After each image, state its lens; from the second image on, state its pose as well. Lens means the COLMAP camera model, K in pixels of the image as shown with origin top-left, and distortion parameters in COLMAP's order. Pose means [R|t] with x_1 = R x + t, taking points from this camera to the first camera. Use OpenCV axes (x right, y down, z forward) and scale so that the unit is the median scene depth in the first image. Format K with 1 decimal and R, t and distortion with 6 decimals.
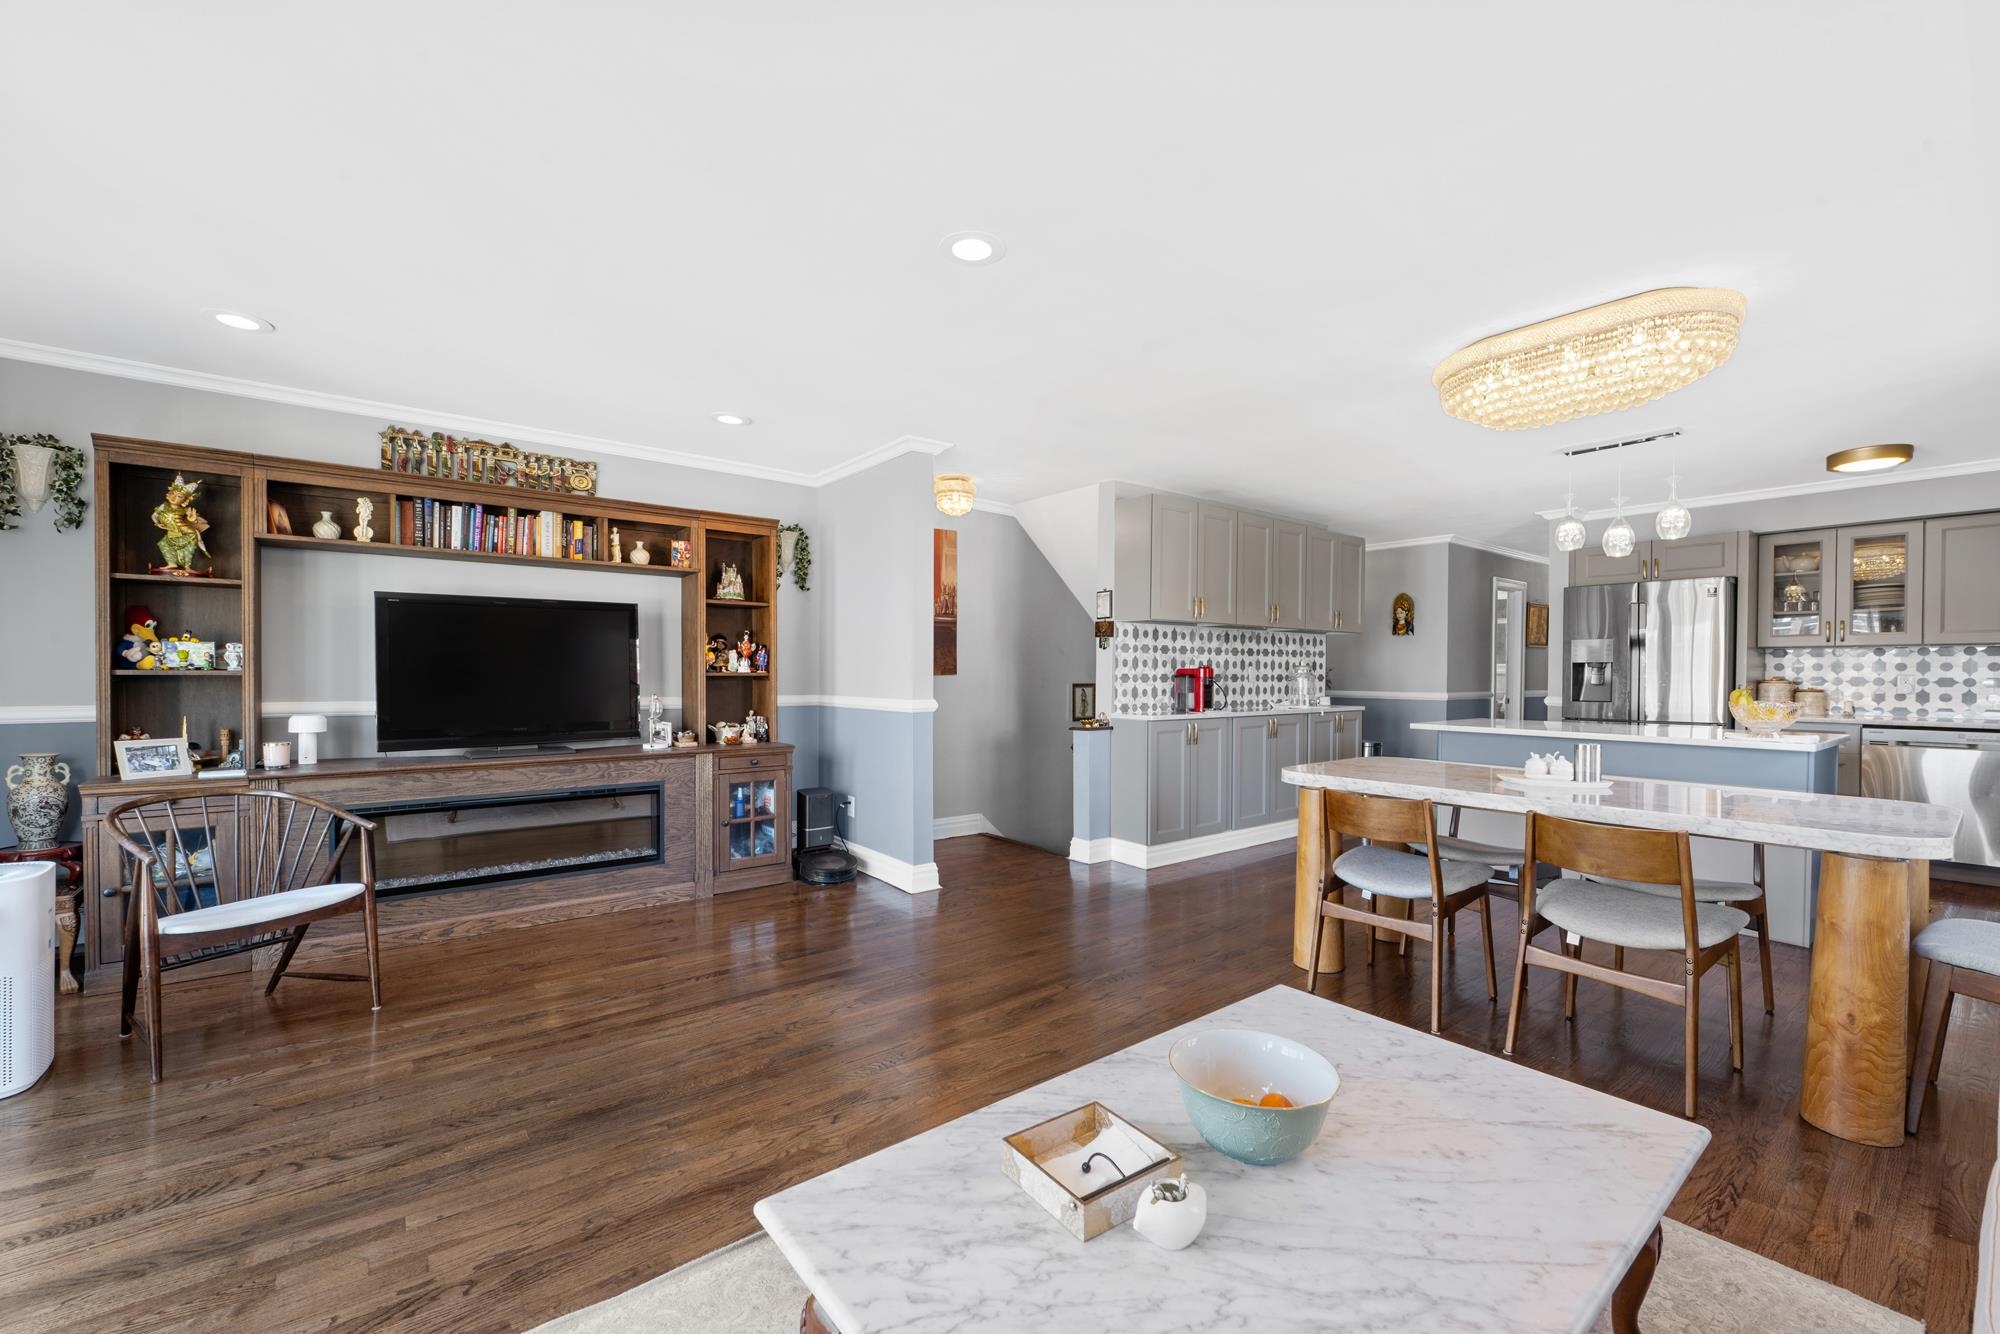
lens RADIAL K [[805.6, 0, 1014.2], [0, 805.6, 688.9], [0, 0, 1]] dist [-0.007034, -0.000306]
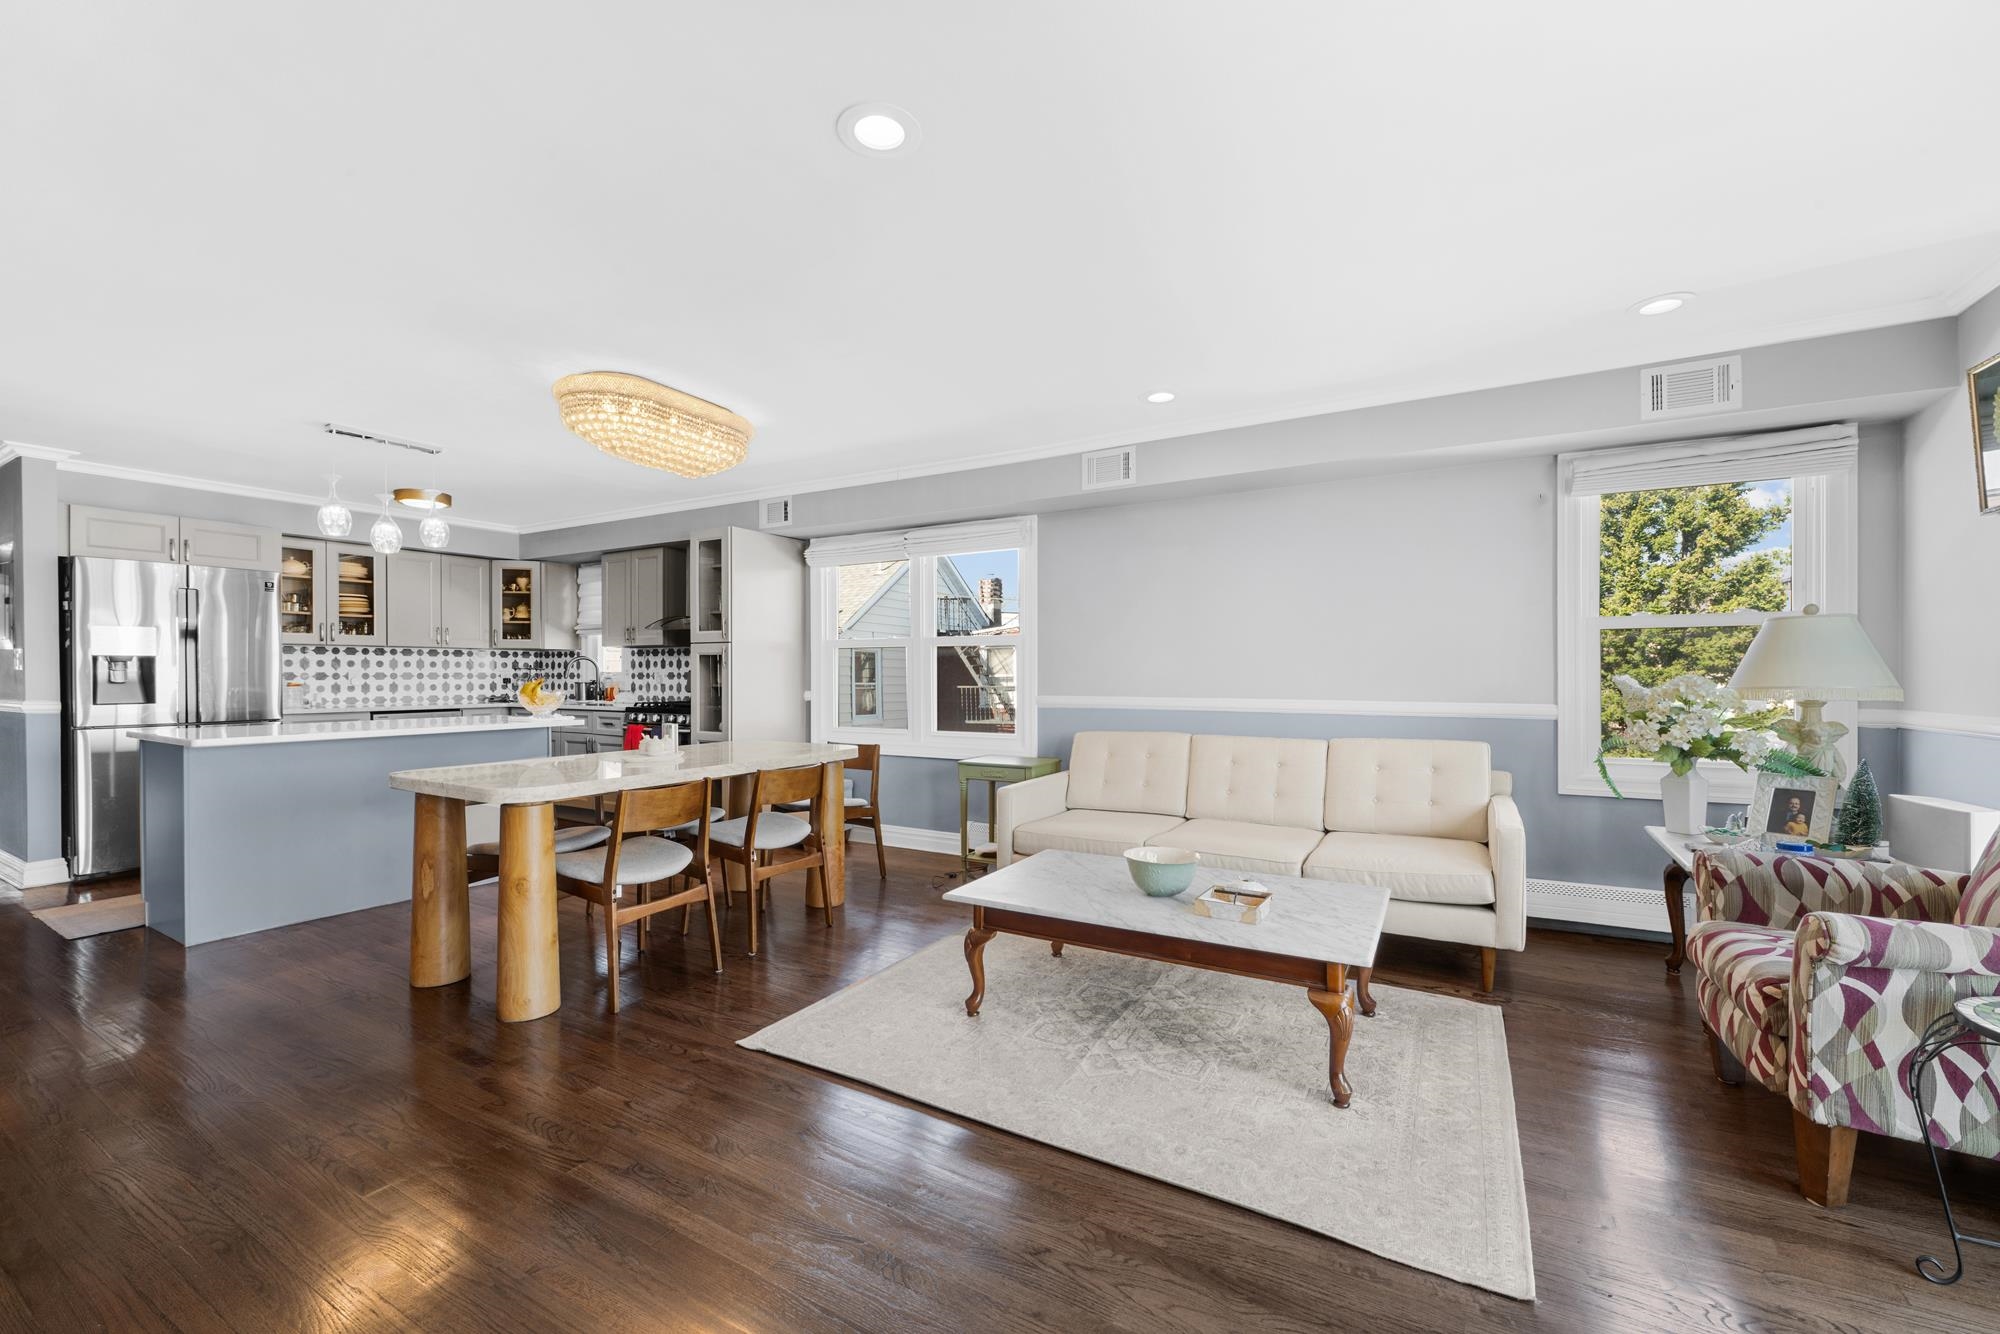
lens RADIAL K [[805.6, 0, 1002.0], [0, 805.6, 679.0], [0, 0, 1]] dist [-0.007034, -0.000306]
pose [[-0.367272, -0.011083, 0.930048, -0.535679], [0.015515, 0.999717, 0.018041, -0.015928], [-0.929984, 0.021056, -0.366996, 0.758941]]
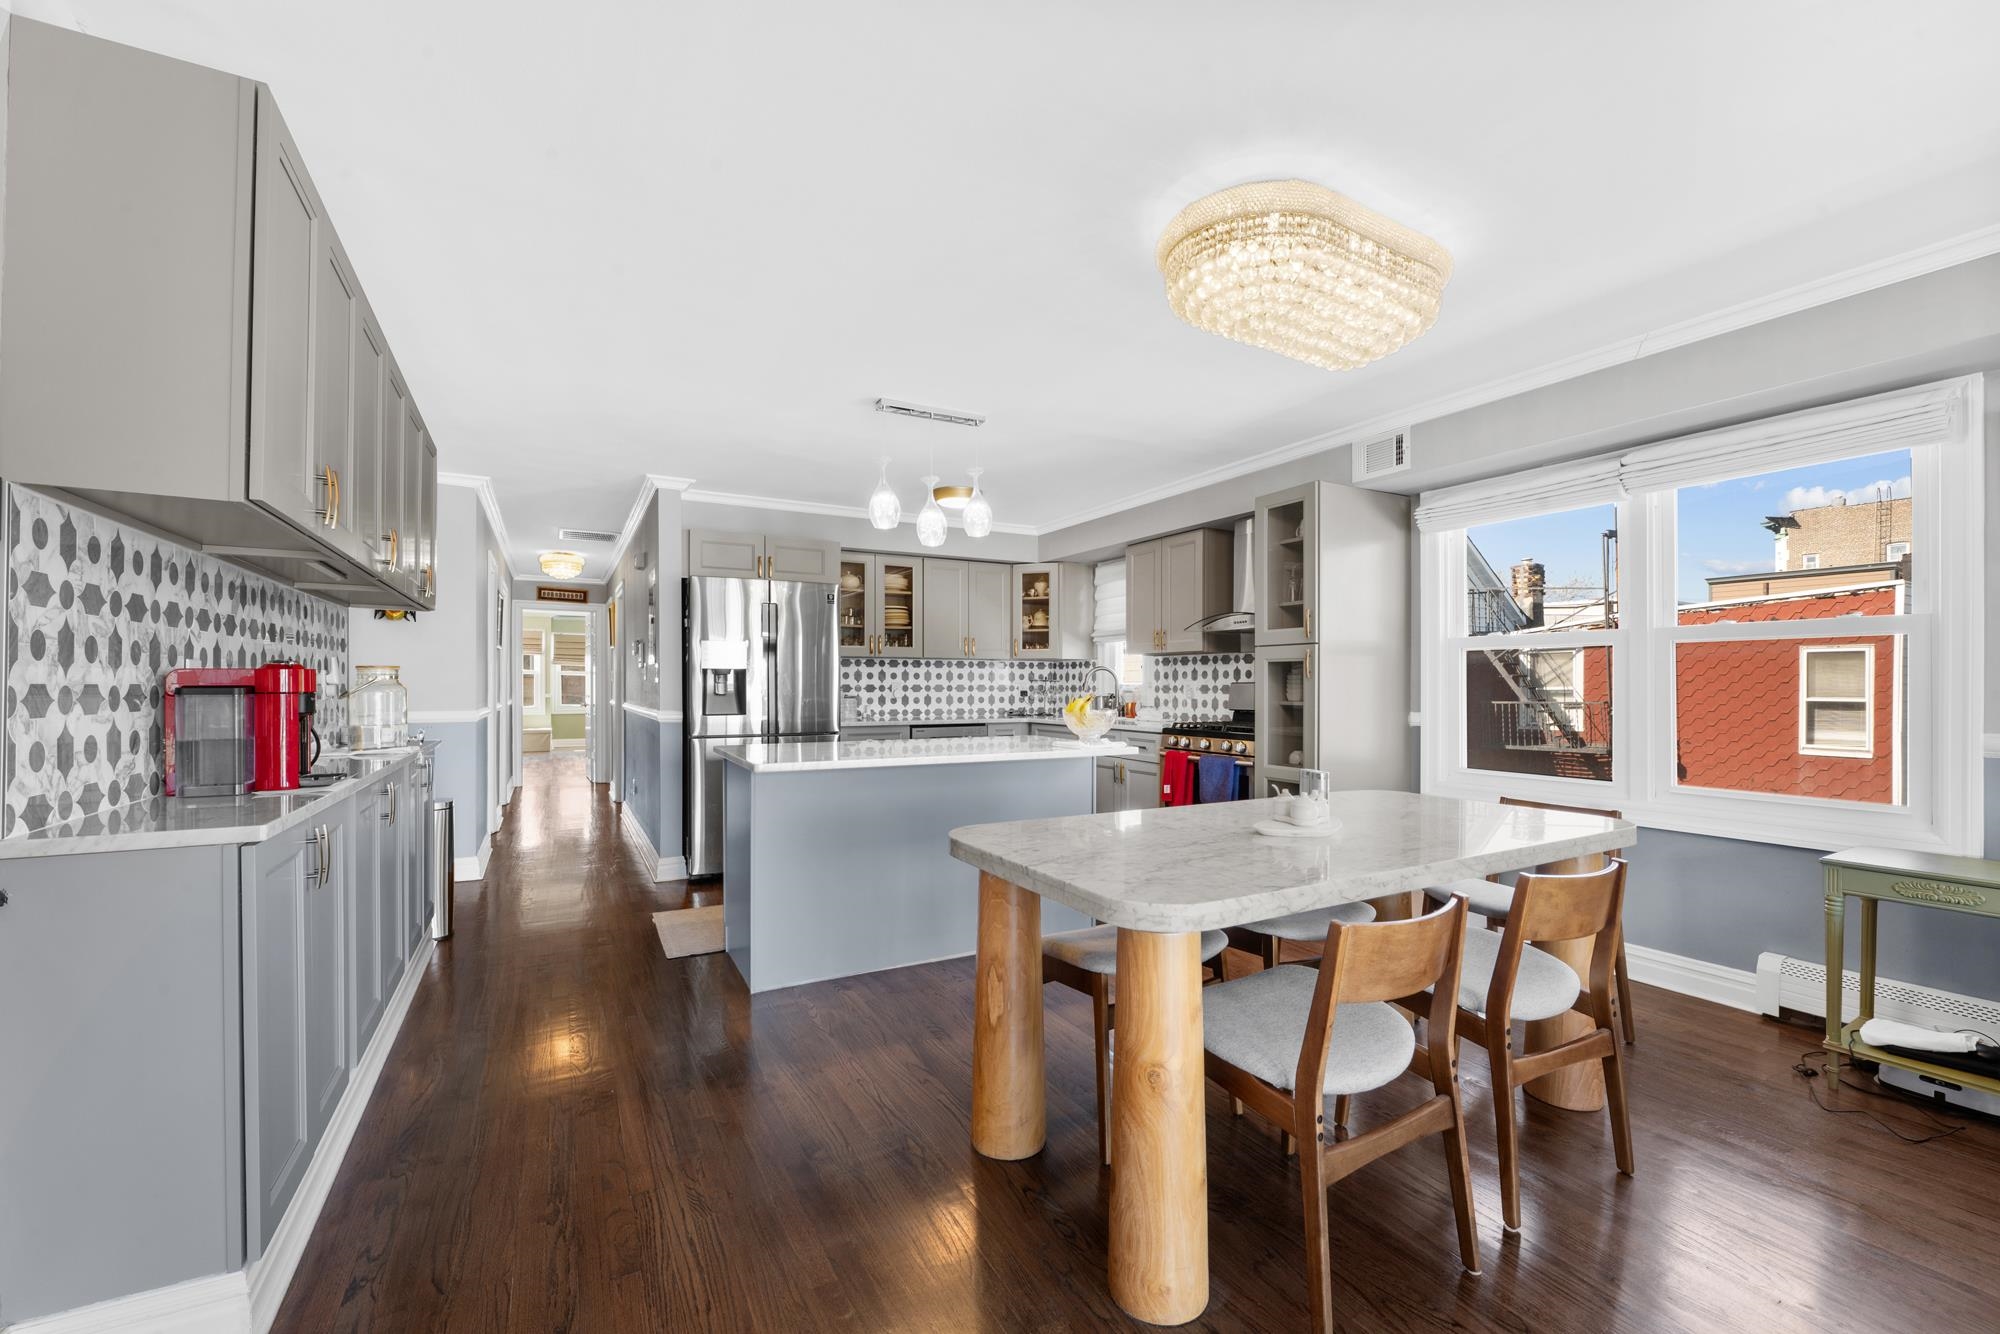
lens RADIAL K [[805.6, 0, 999.4], [0, 805.6, 687.8], [0, 0, 1]] dist [-0.007034, -0.000306]
pose [[0.167235, -0.008756, 0.985878, -0.094651], [0.017972, 0.999821, 0.005831, -0.019787], [-0.985753, 0.016744, 0.167363, 0.911755]]
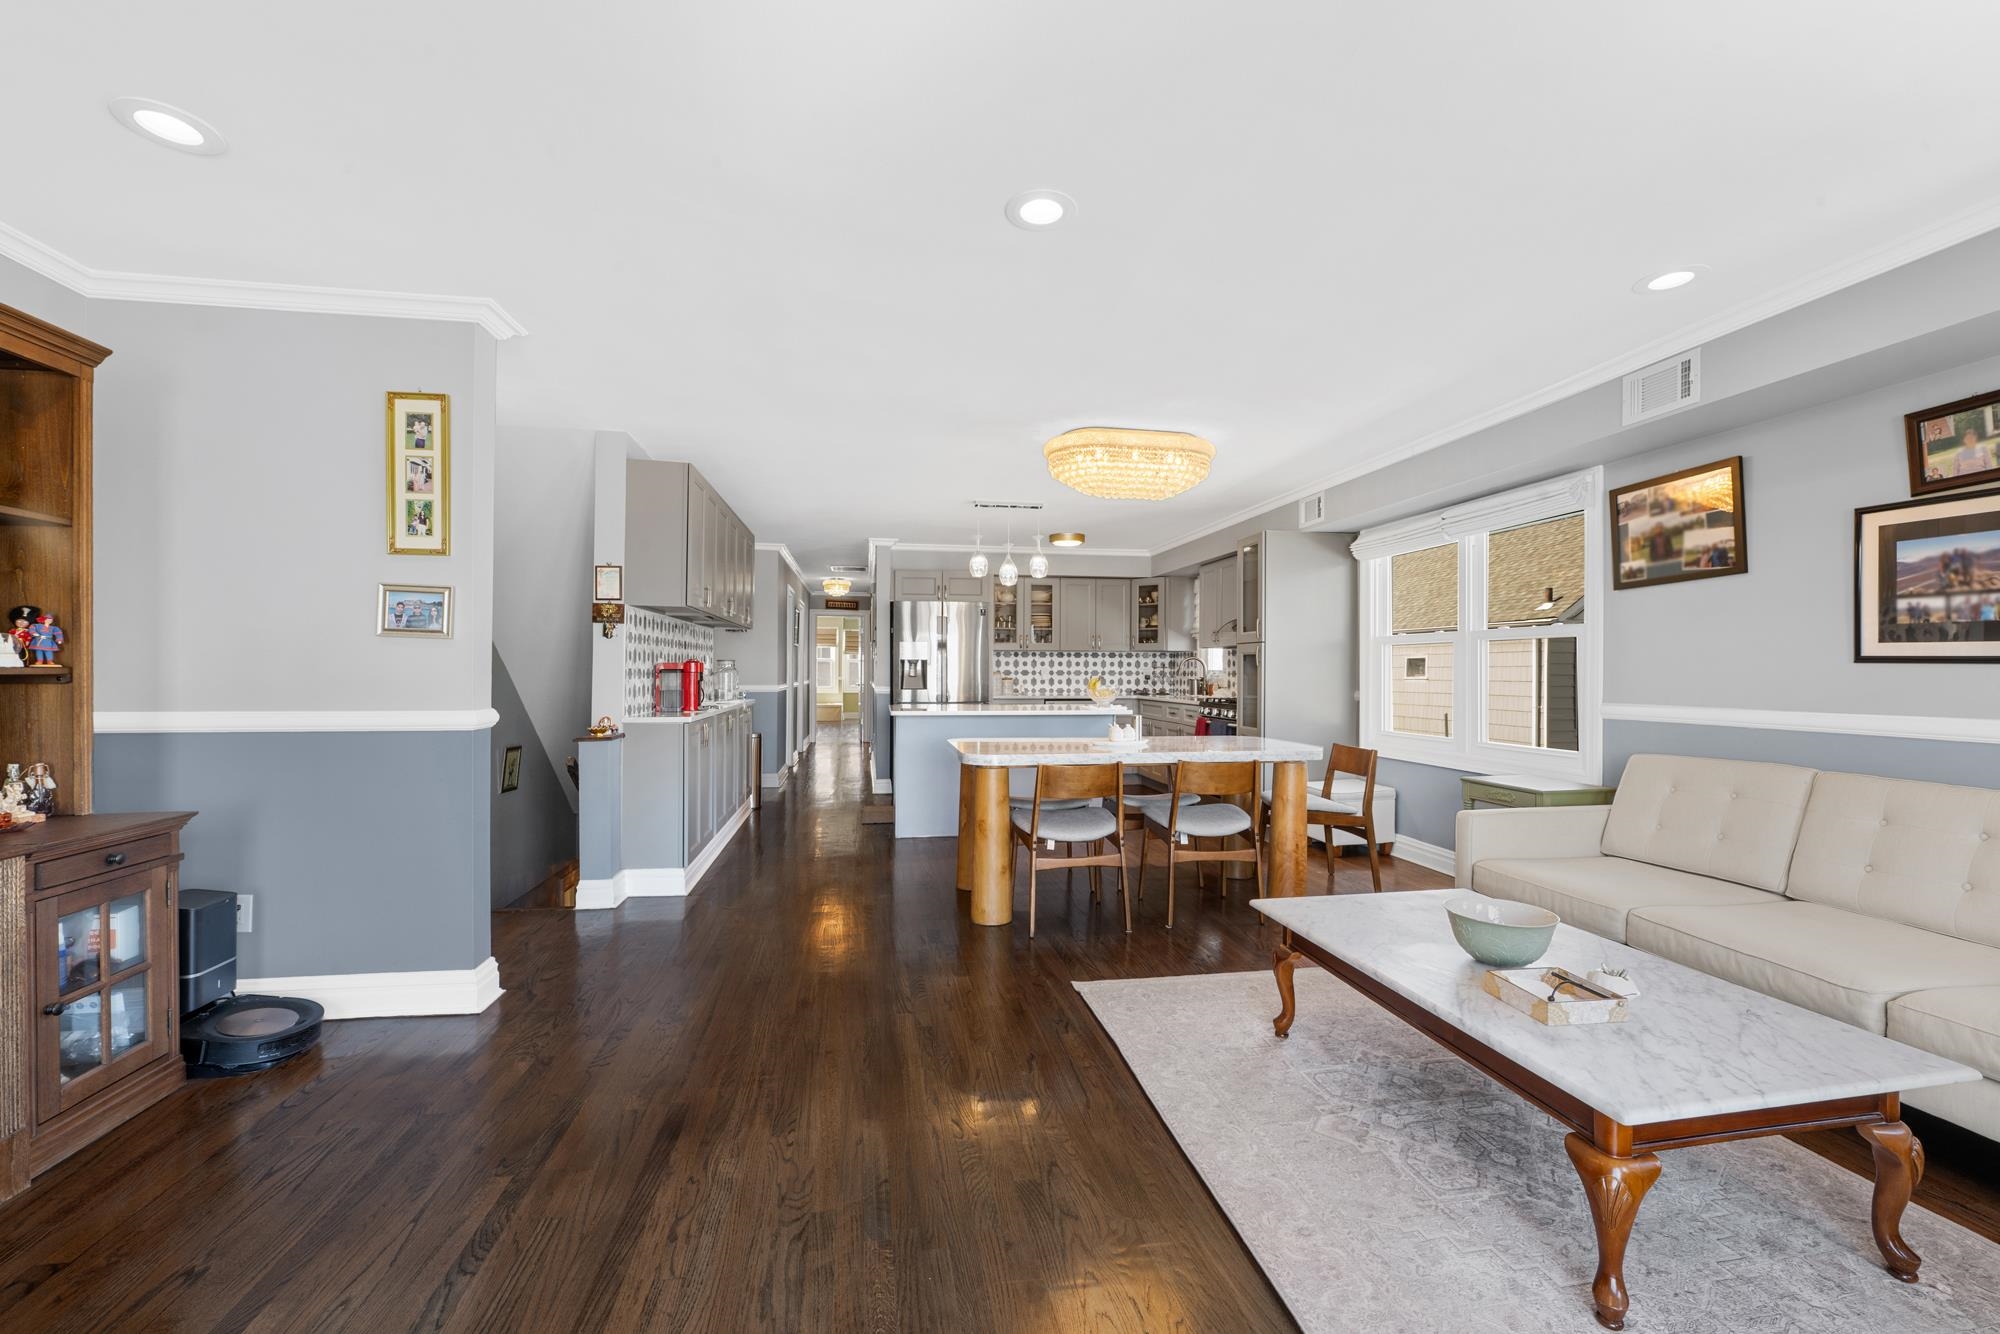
lens RADIAL K [[805.6, 0, 999.9], [0, 805.6, 669.6], [0, 0, 1]] dist [-0.007034, -0.000306]
pose [[0.483914, -0.002399, 0.875112, -0.568068], [0.014911, 0.999874, -0.005505, -0.010893], [-0.874989, 0.015712, 0.483888, 0.382796]]
